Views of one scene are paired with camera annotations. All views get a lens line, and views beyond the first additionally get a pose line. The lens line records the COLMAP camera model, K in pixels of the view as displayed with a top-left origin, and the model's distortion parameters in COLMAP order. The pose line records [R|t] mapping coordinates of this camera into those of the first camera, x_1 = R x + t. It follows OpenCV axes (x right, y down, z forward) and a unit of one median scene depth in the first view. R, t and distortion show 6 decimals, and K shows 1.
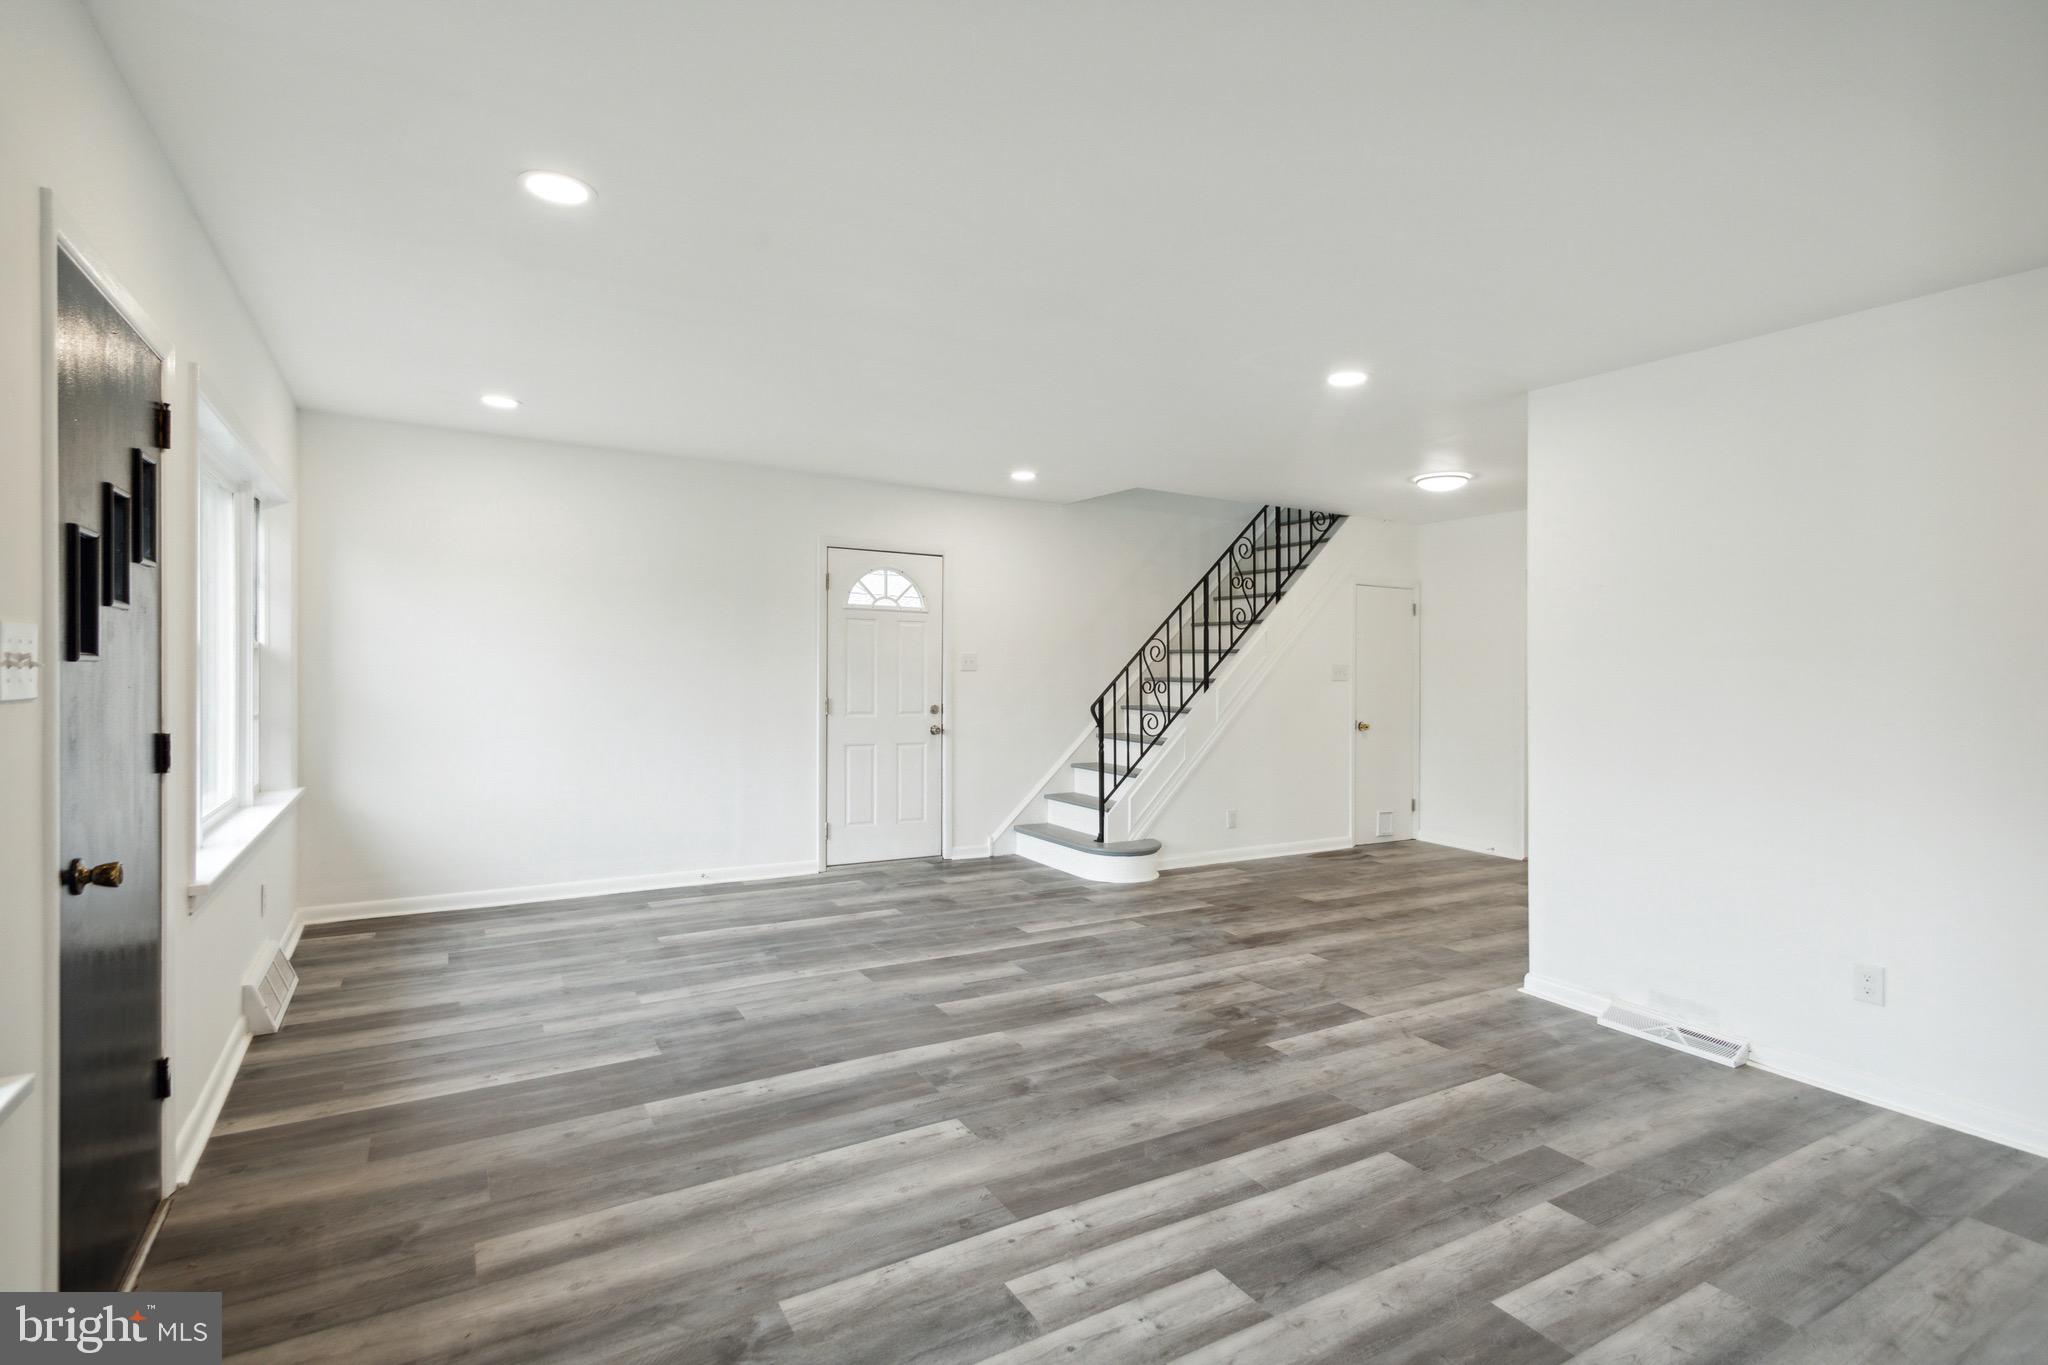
lens RADIAL K [[988.0, 0, 1023.3], [0, 988.0, 666.0], [0, 0, 1]] dist [0.026113, -0.010831]
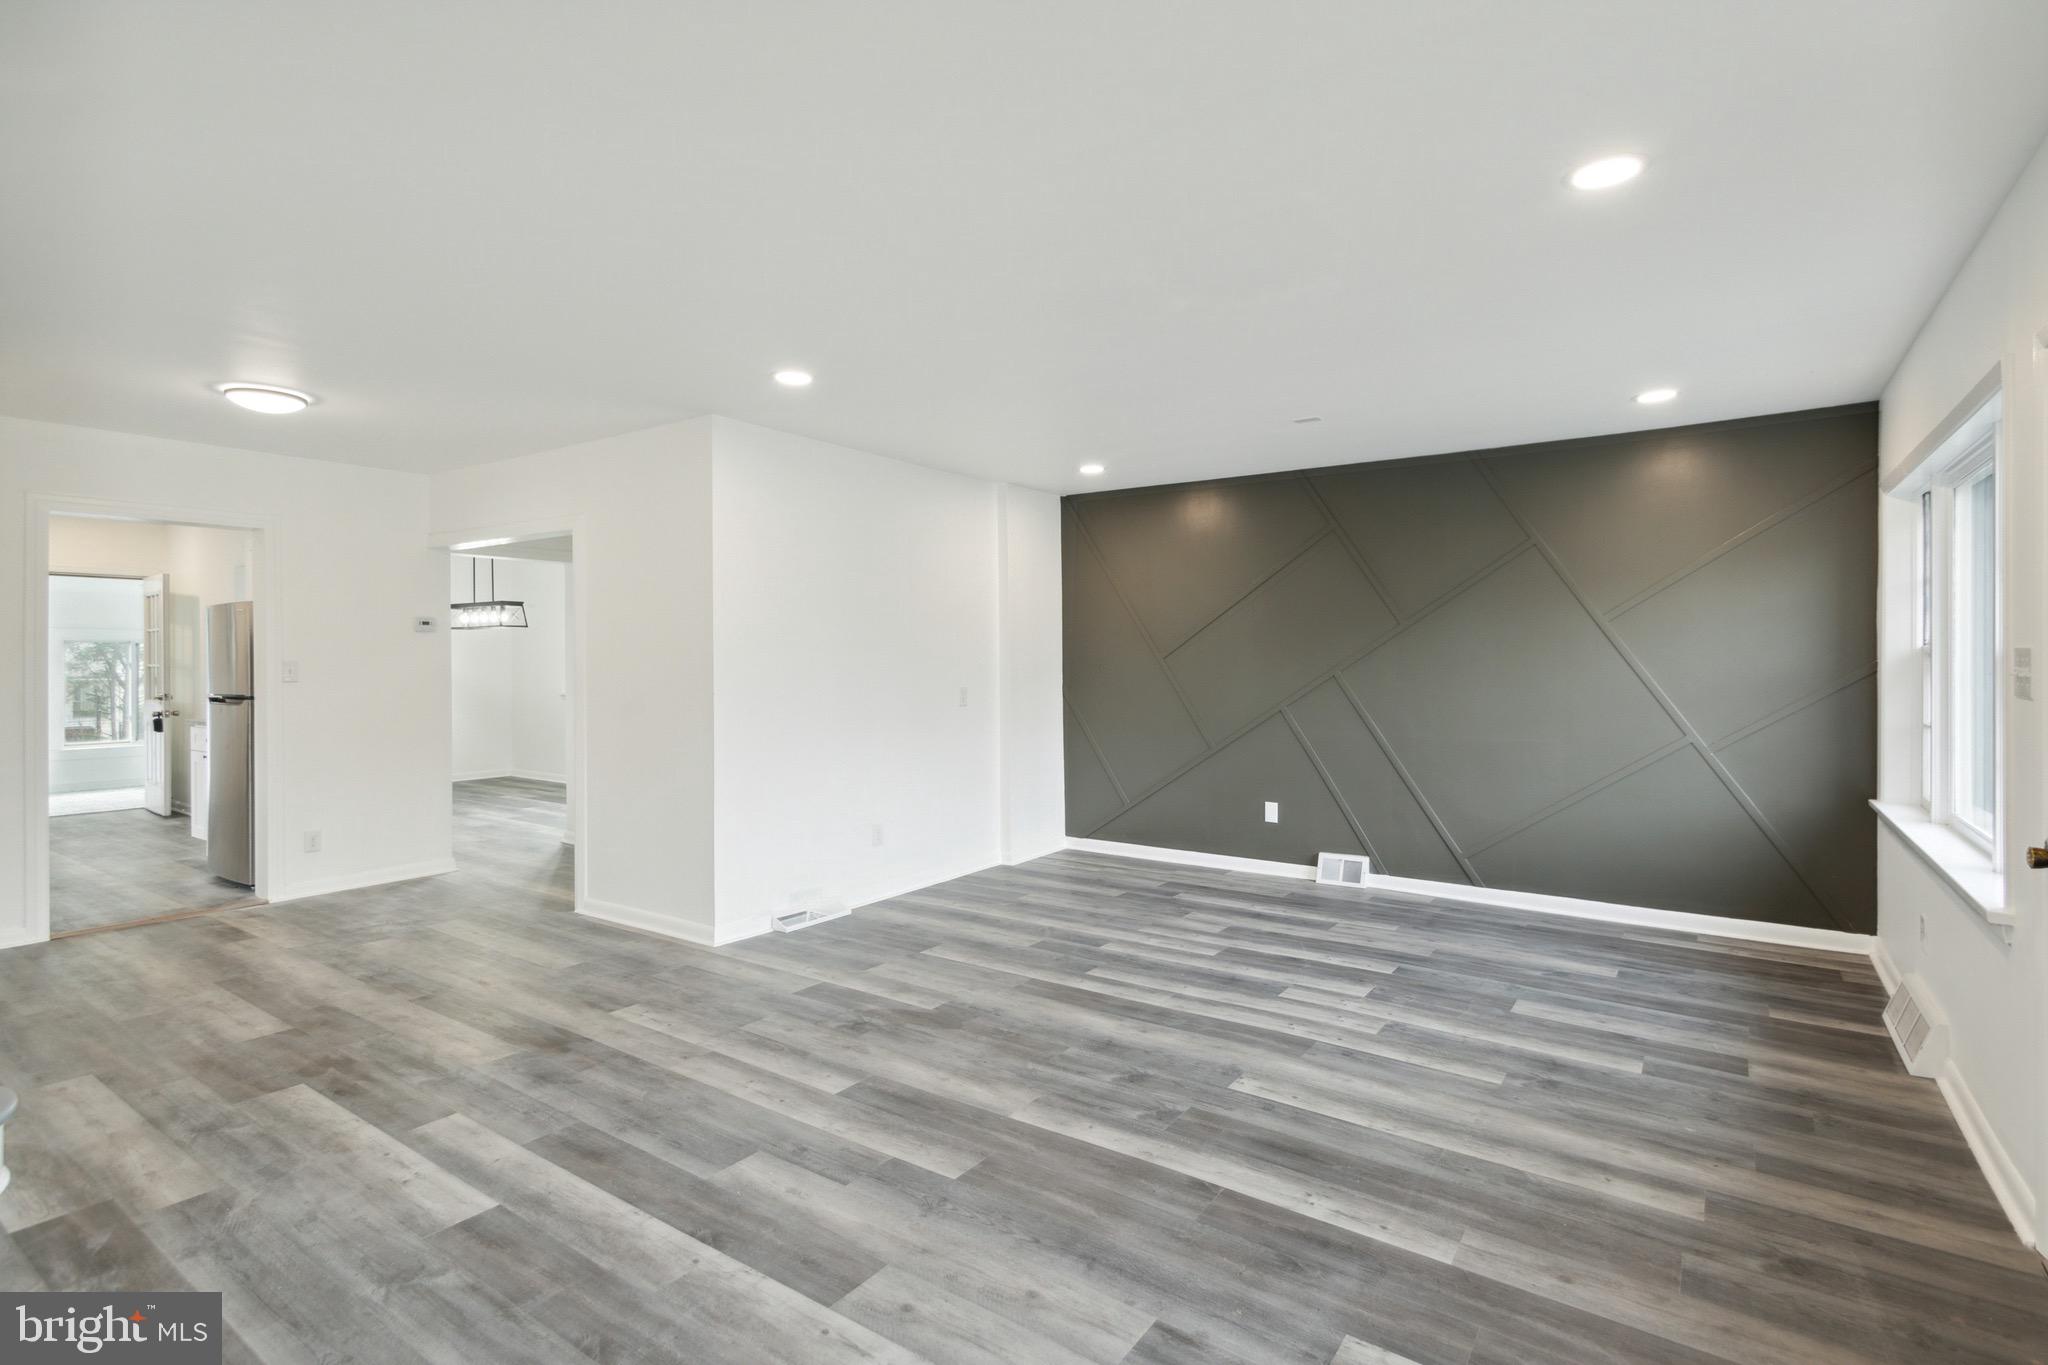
lens RADIAL K [[988.0, 0, 1023.3], [0, 988.0, 666.0], [0, 0, 1]] dist [0.026113, -0.010831]
pose [[-0.411790, -0.021897, 0.911016, -0.875263], [-0.004379, 0.999747, 0.022050, -0.022487], [-0.911268, 0.005091, -0.411782, 1.518232]]
